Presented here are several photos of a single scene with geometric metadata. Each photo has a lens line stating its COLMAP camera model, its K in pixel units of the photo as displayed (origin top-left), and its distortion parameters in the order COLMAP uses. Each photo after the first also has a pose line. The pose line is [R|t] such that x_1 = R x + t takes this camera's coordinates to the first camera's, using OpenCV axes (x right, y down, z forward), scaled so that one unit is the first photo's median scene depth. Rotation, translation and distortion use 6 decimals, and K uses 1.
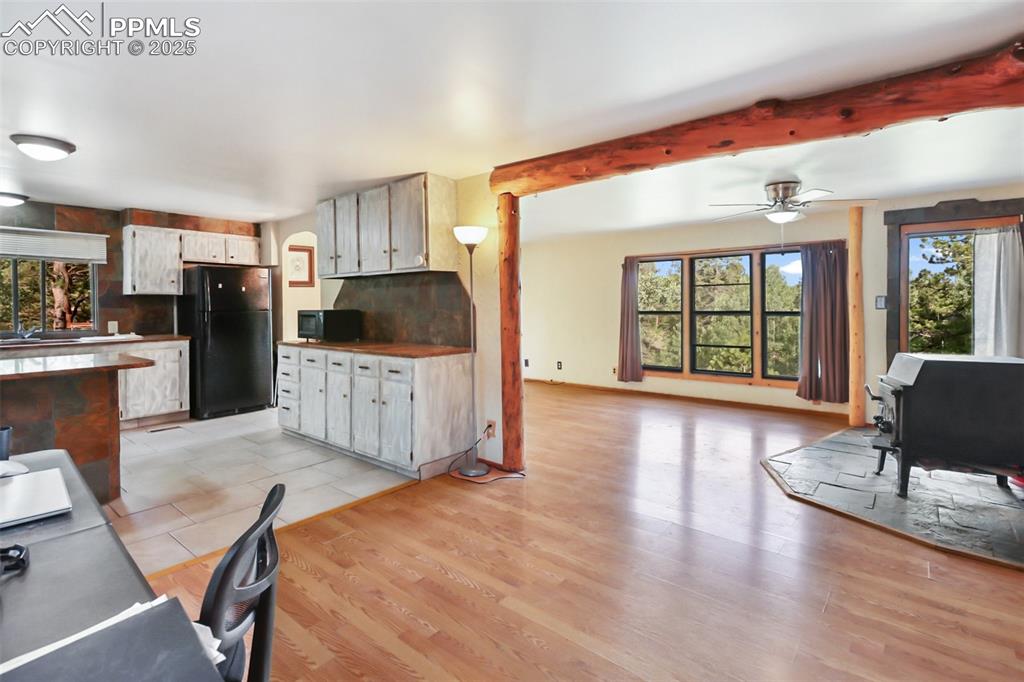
lens RADIAL K [[483.7, 0, 516.1], [0, 483.7, 298.7], [0, 0, 1]] dist [0.003374, 0.001490]
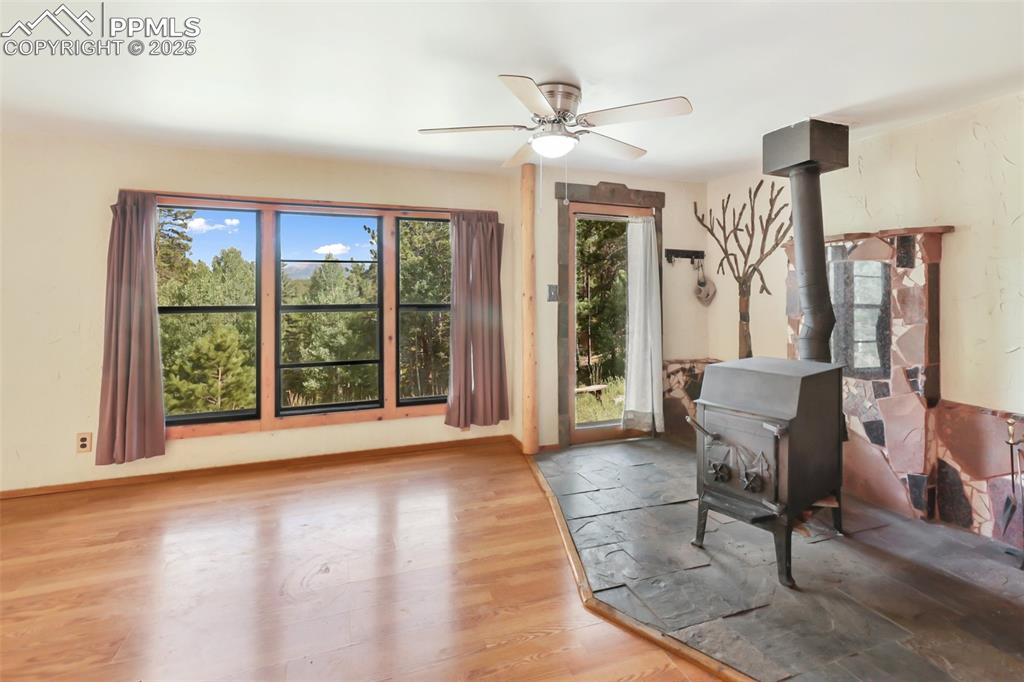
lens RADIAL K [[483.7, 0, 516.1], [0, 483.7, 298.7], [0, 0, 1]] dist [0.003374, 0.001490]
pose [[0.497200, -0.004523, 0.867624, 0.017139], [-0.015849, 0.999772, 0.014294, 0.005008], [-0.867491, -0.020858, 0.497015, 0.532901]]
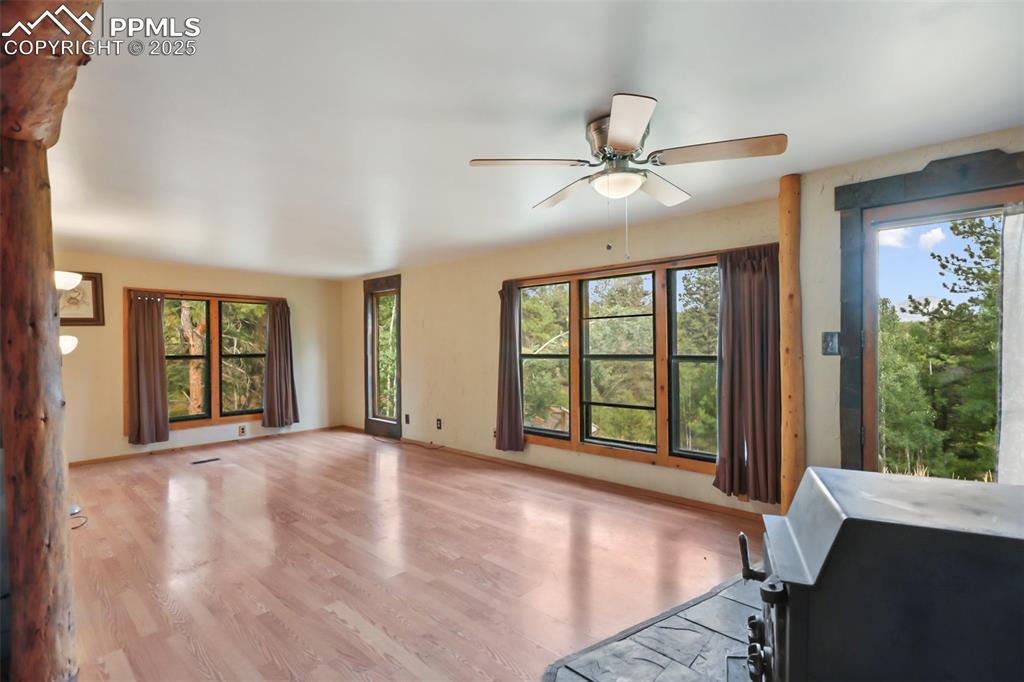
lens RADIAL K [[473.6, 0, 513.6], [0, 473.6, 338.1], [0, 0, 1]] dist [0.014311, -0.000242]
pose [[0.999217, -0.007967, -0.038747, 0.318972], [0.008272, 0.999936, 0.007707, -0.005421], [0.038683, -0.008022, 0.999219, 0.333187]]
